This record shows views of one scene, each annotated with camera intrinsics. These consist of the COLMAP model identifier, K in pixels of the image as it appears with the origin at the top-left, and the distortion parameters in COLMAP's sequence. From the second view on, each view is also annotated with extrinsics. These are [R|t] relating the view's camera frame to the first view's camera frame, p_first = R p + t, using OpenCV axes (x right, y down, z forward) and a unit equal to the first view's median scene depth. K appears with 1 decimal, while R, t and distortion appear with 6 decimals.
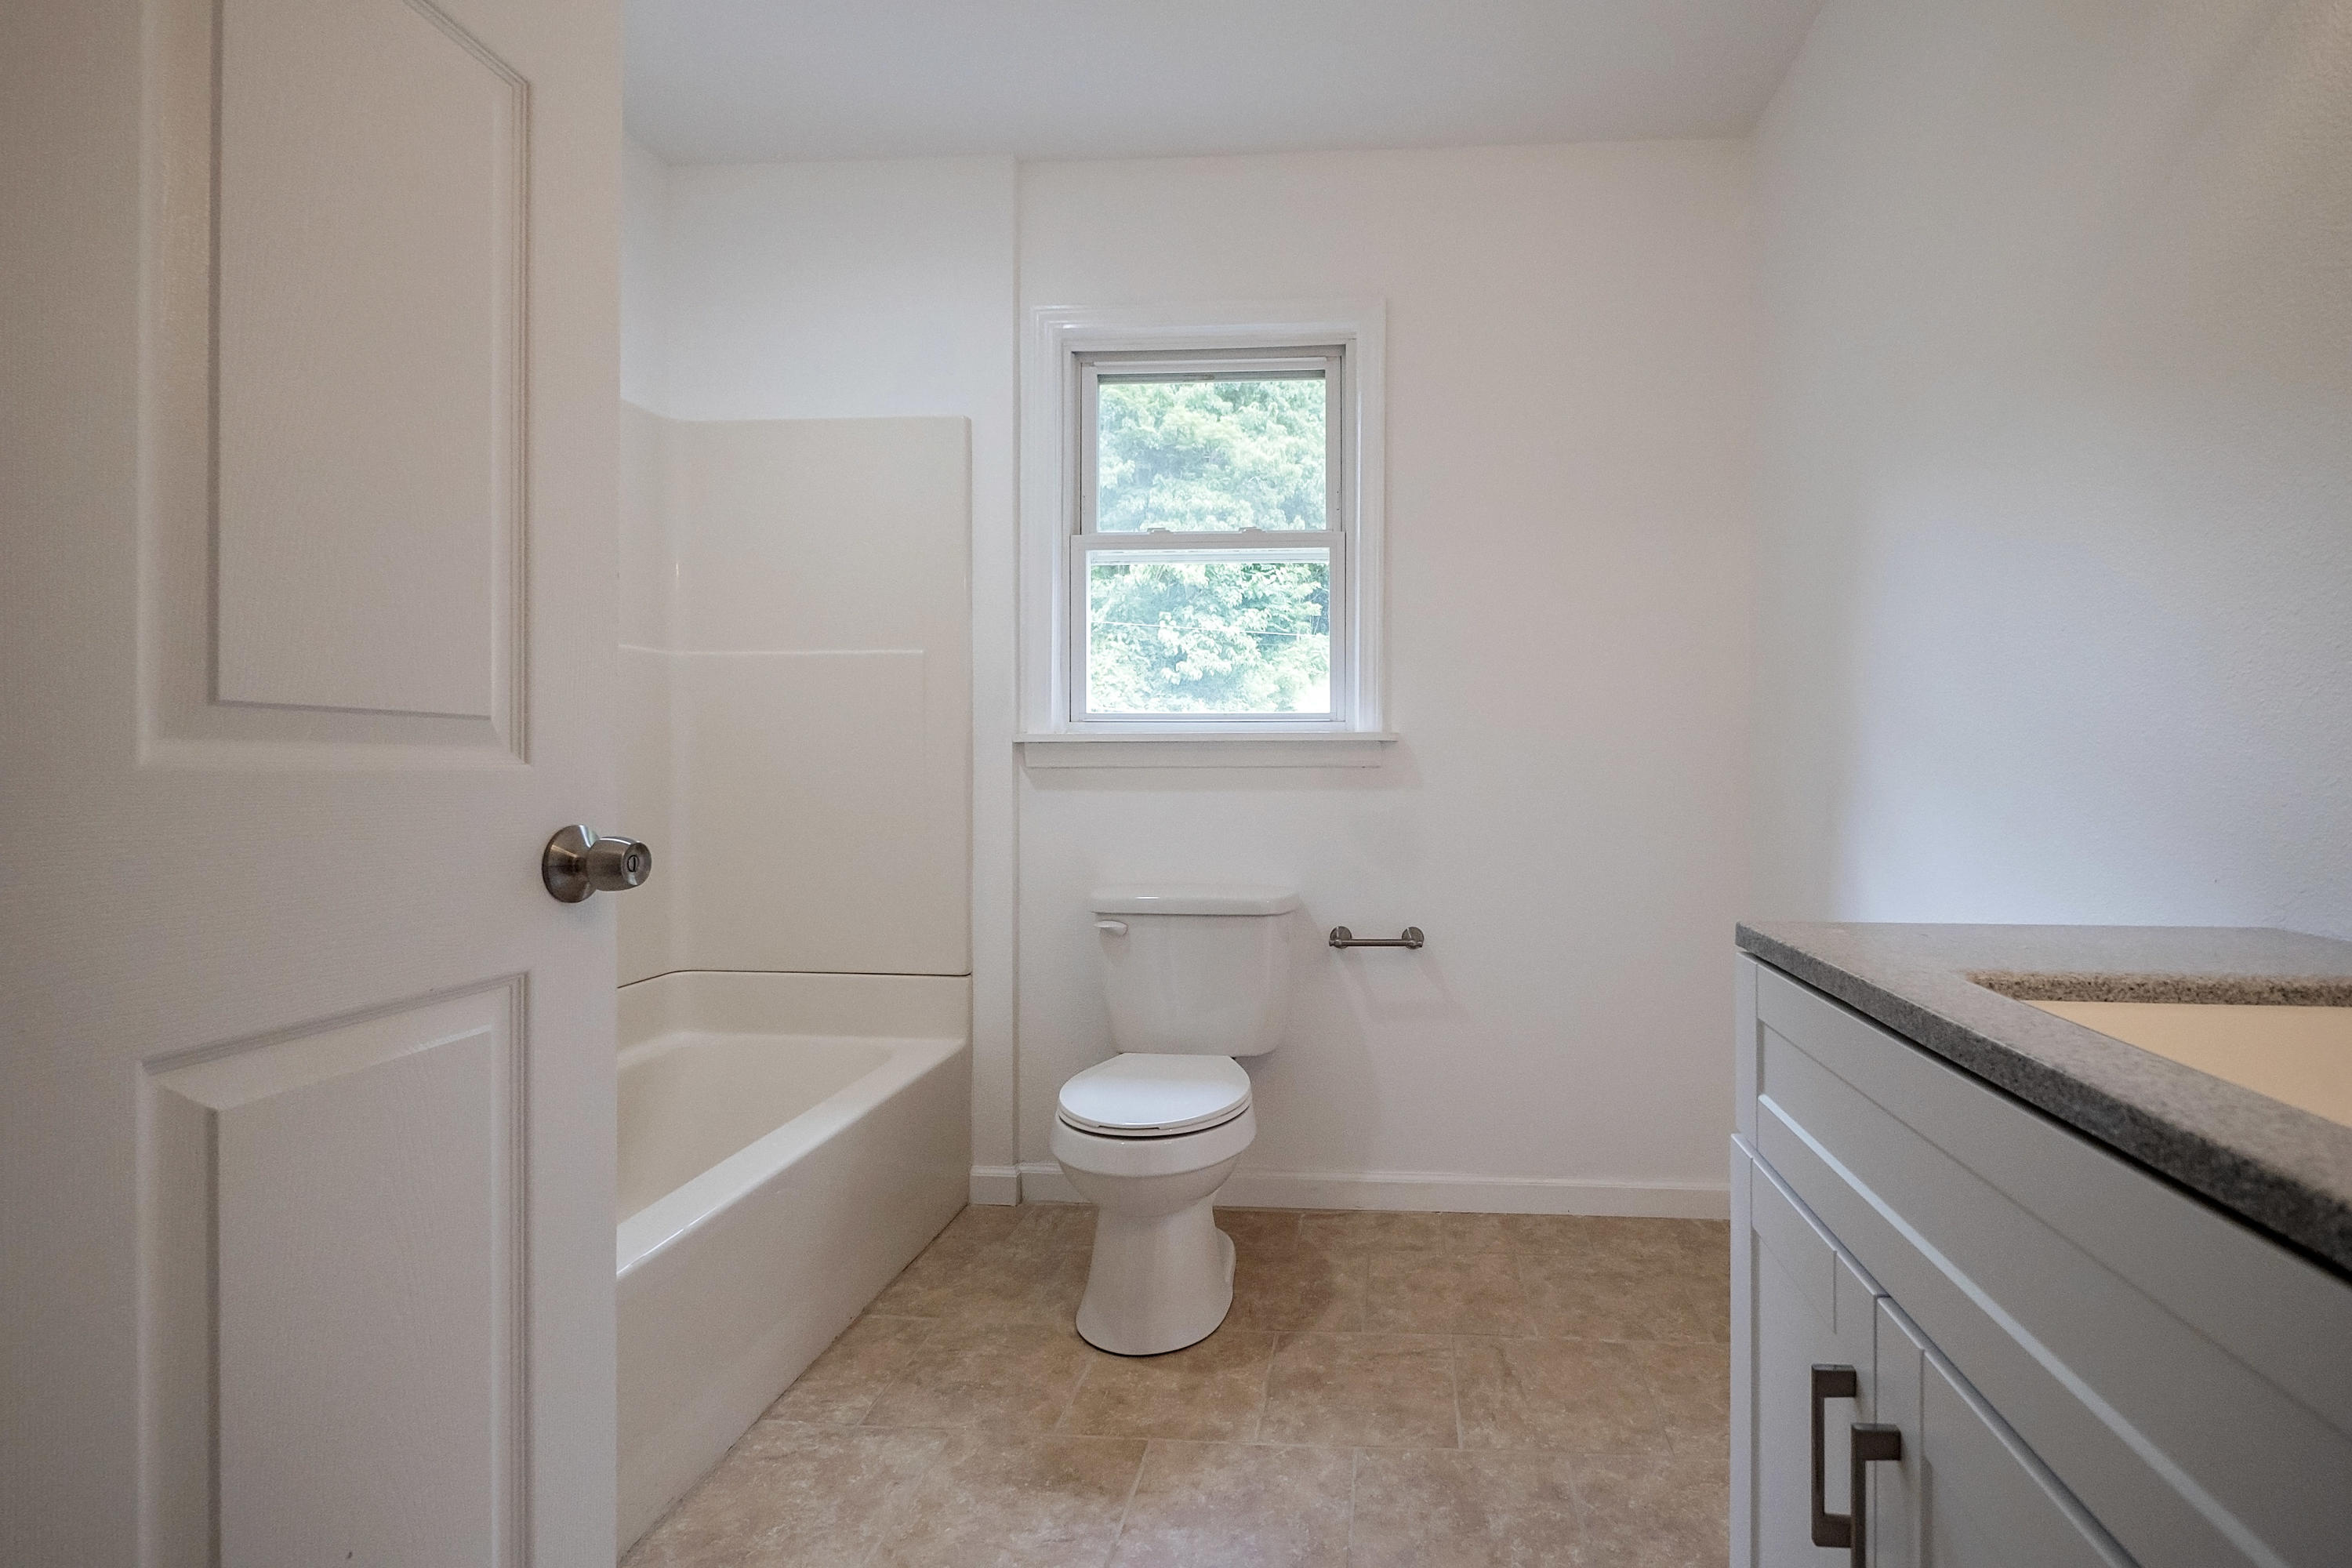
lens RADIAL K [[1075.8, 0, 1176.1], [0, 1075.8, 728.5], [0, 0, 1]] dist [-0.009720, 0.000406]
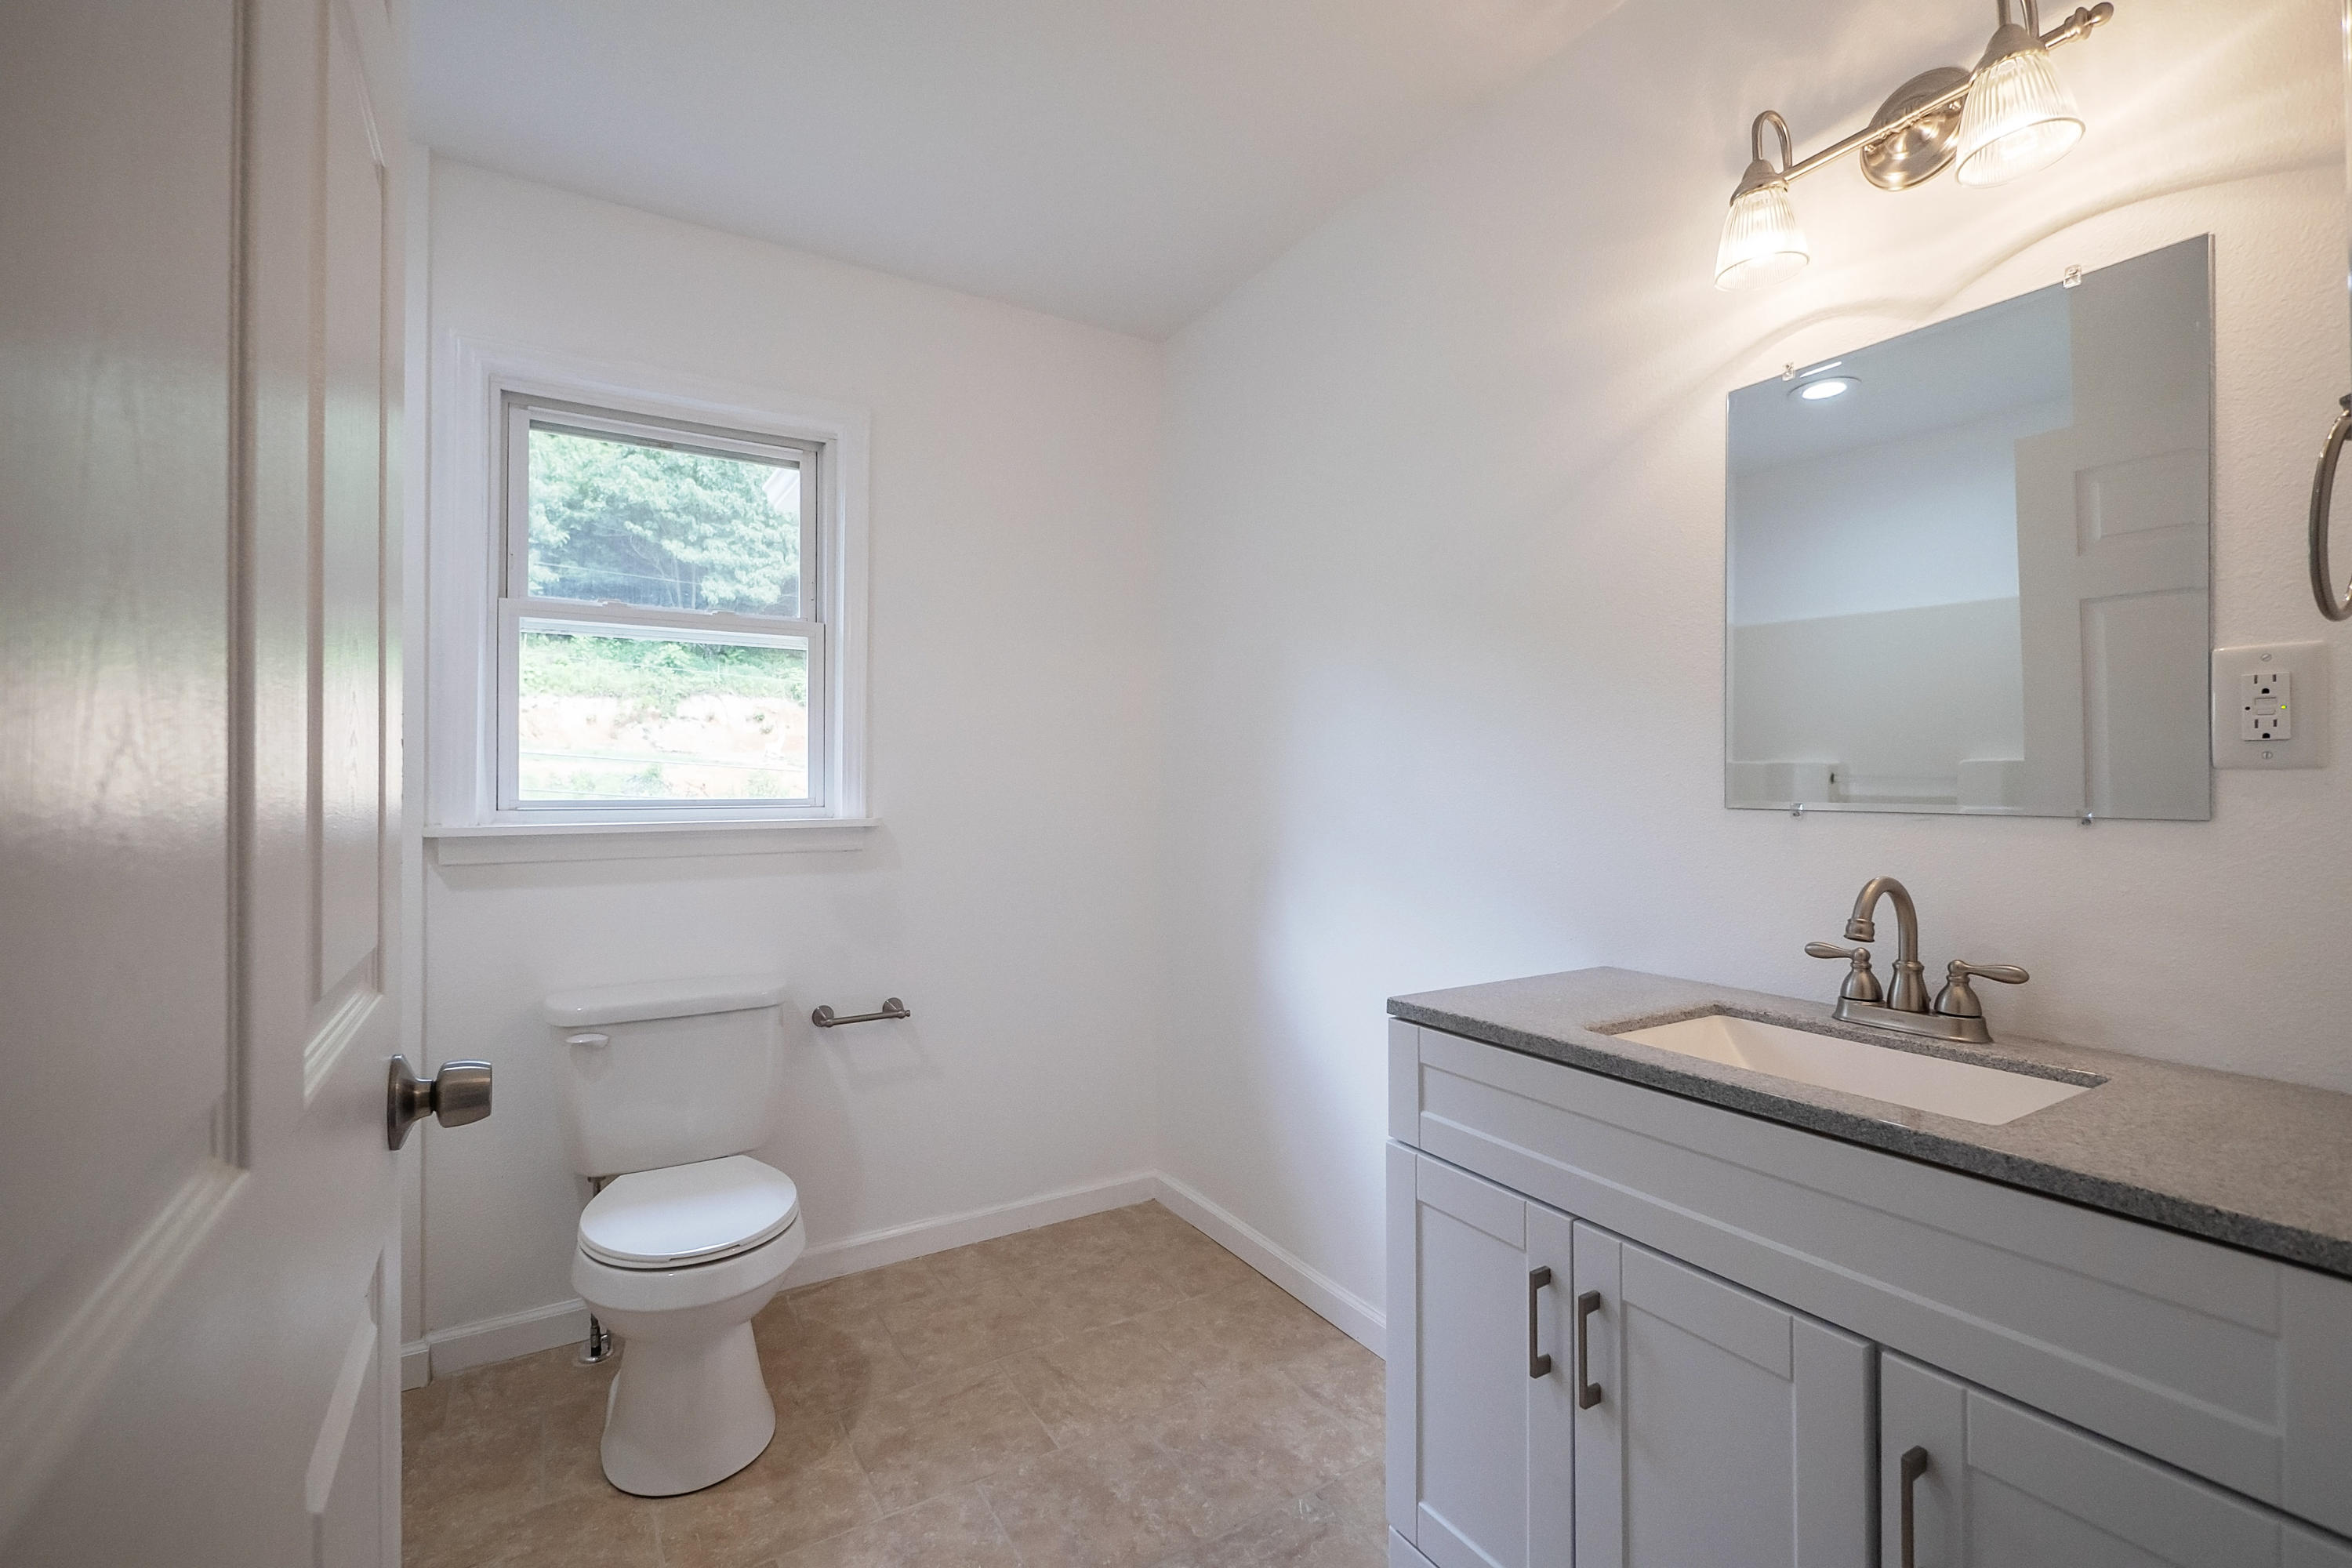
lens RADIAL K [[1022.5, 0, 1182.1], [0, 1022.5, 774.1], [0, 0, 1]] dist [-0.007798, 0.000045]
pose [[0.813542, 0.000191, 0.581507, -0.190436], [0.003636, 0.999979, -0.005414, -0.044091], [-0.581495, 0.006519, 0.813524, 0.001382]]
